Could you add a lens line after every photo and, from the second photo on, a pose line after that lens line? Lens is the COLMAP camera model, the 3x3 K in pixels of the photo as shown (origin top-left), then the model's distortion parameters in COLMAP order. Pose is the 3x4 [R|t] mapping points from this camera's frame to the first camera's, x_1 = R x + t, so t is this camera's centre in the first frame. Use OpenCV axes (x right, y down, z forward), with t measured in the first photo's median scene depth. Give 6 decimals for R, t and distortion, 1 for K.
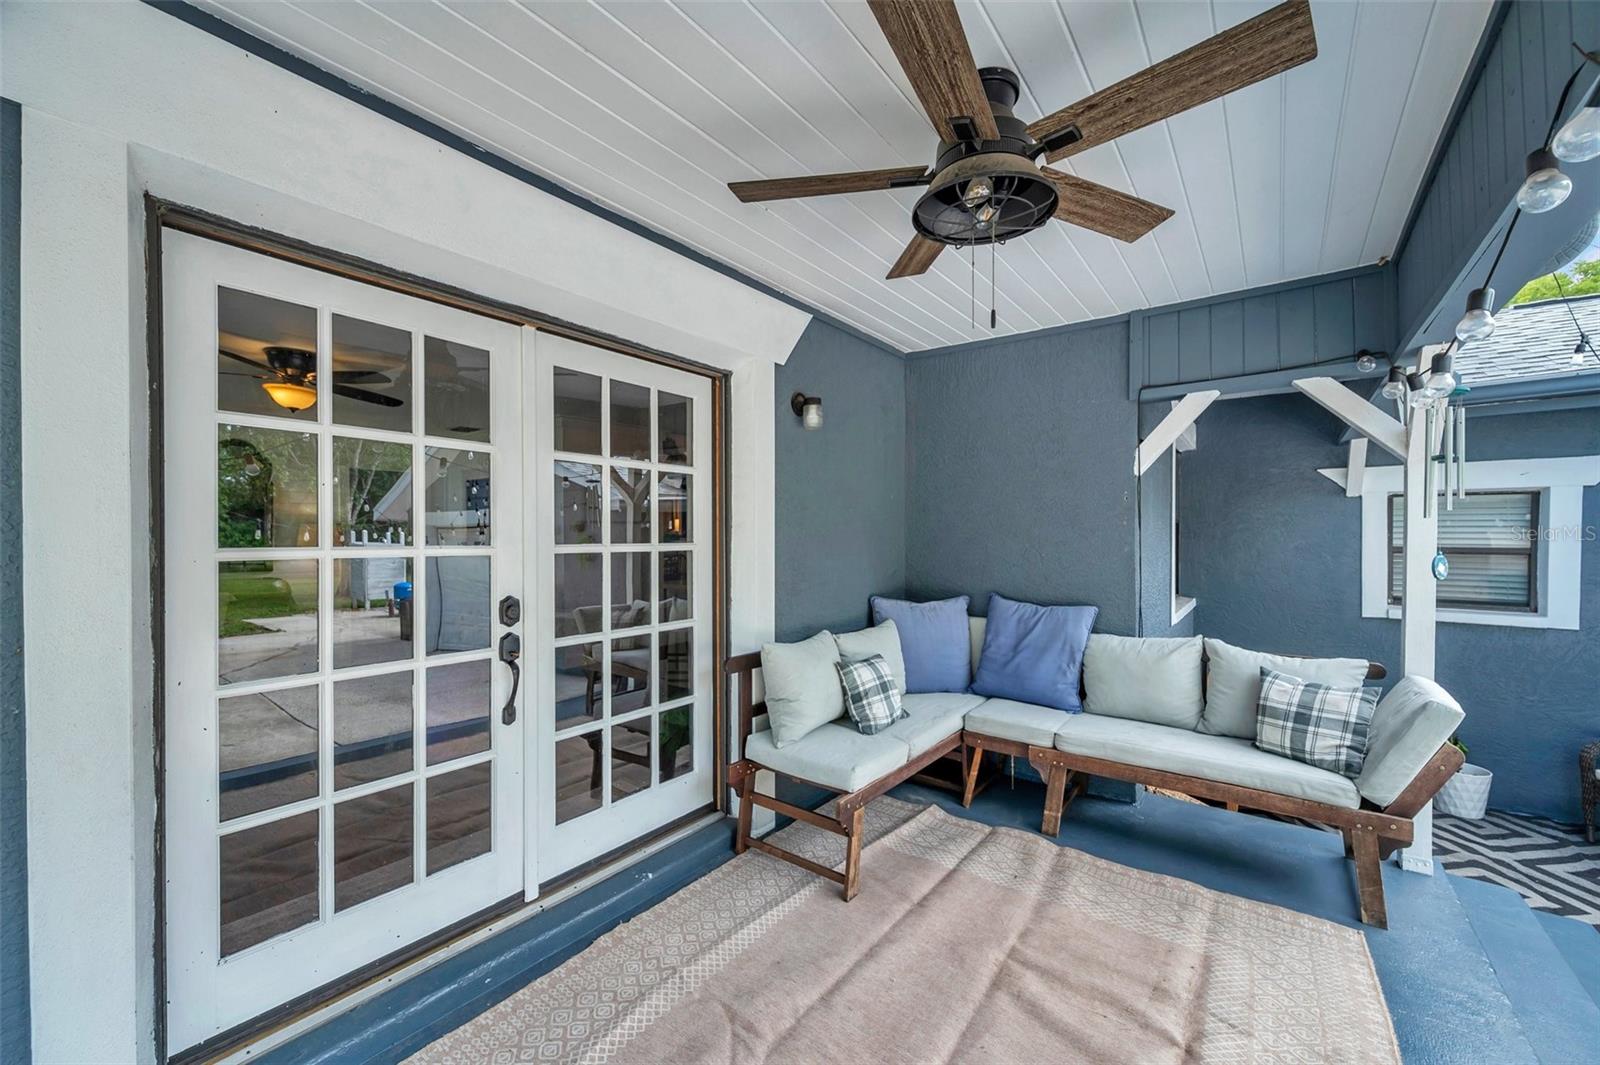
lens RADIAL K [[625.2, 0, 800.0], [0, 625.2, 539.3], [0, 0, 1]] dist [0.028207, 0.000090]
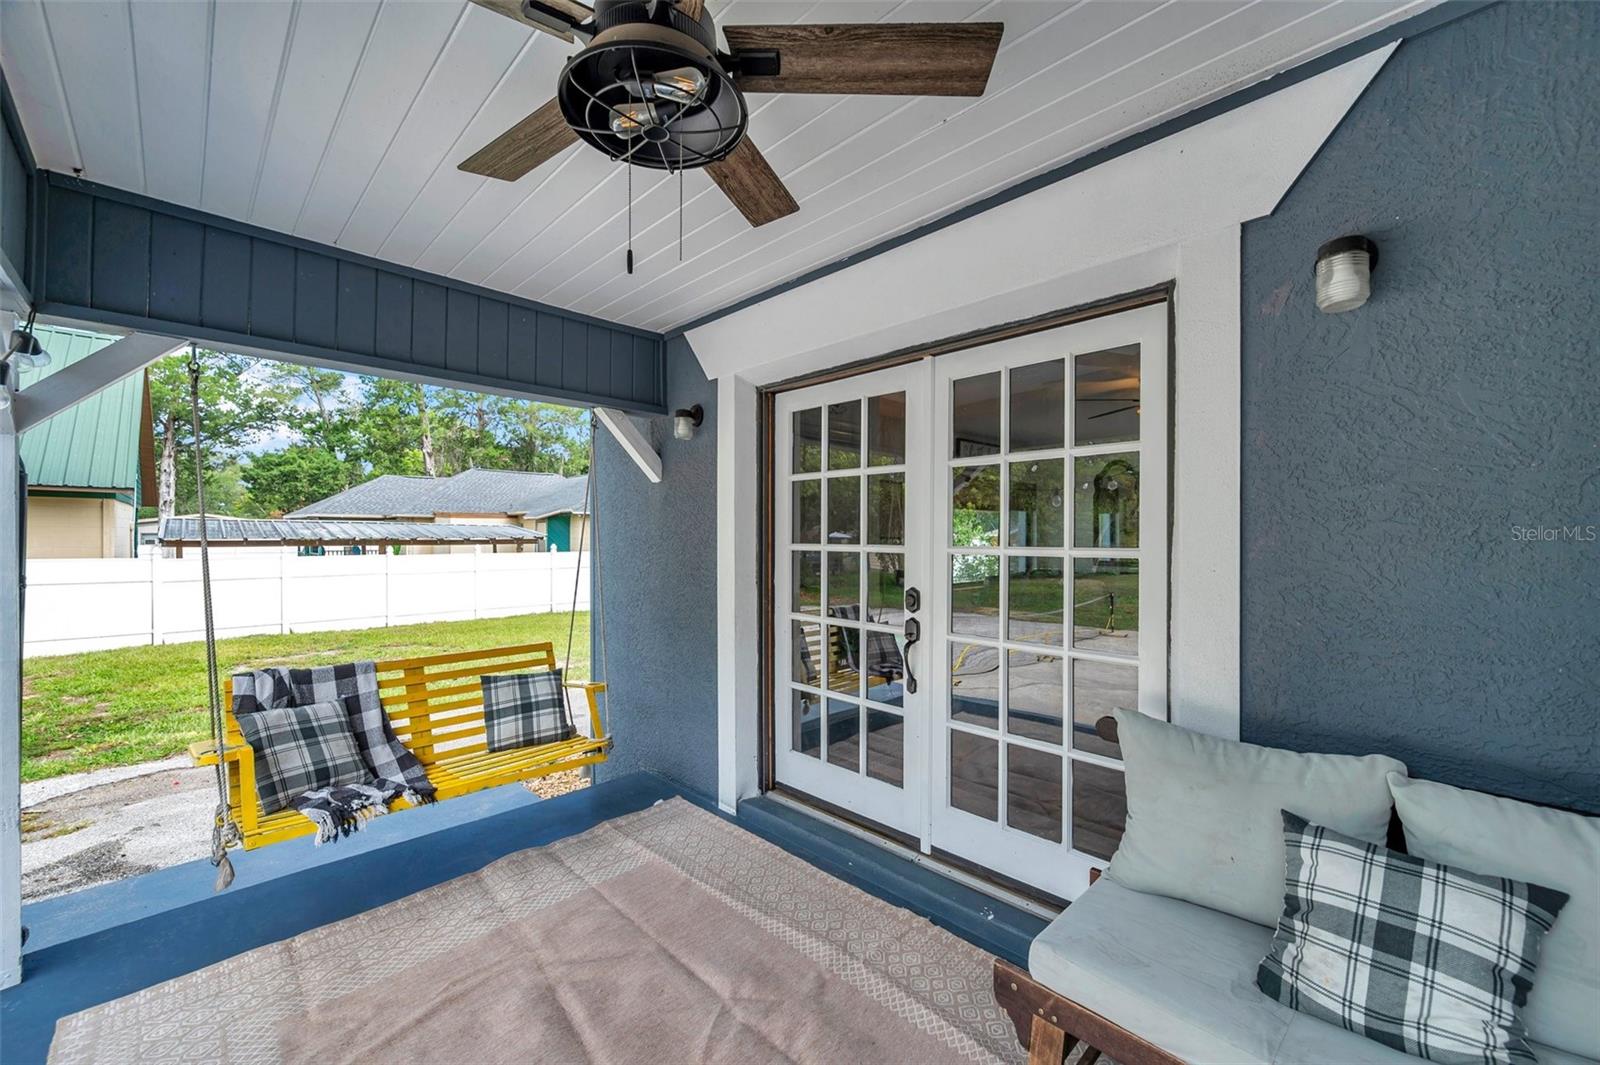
lens RADIAL K [[621.6, 0, 800.0], [0, 621.6, 532.5], [0, 0, 1]] dist [-0.000378, 0.000043]
pose [[-0.130750, -0.007575, -0.991386, 0.743406], [-0.006047, 0.999958, -0.006843, -0.005395], [0.991397, 0.005100, -0.130790, 0.931972]]
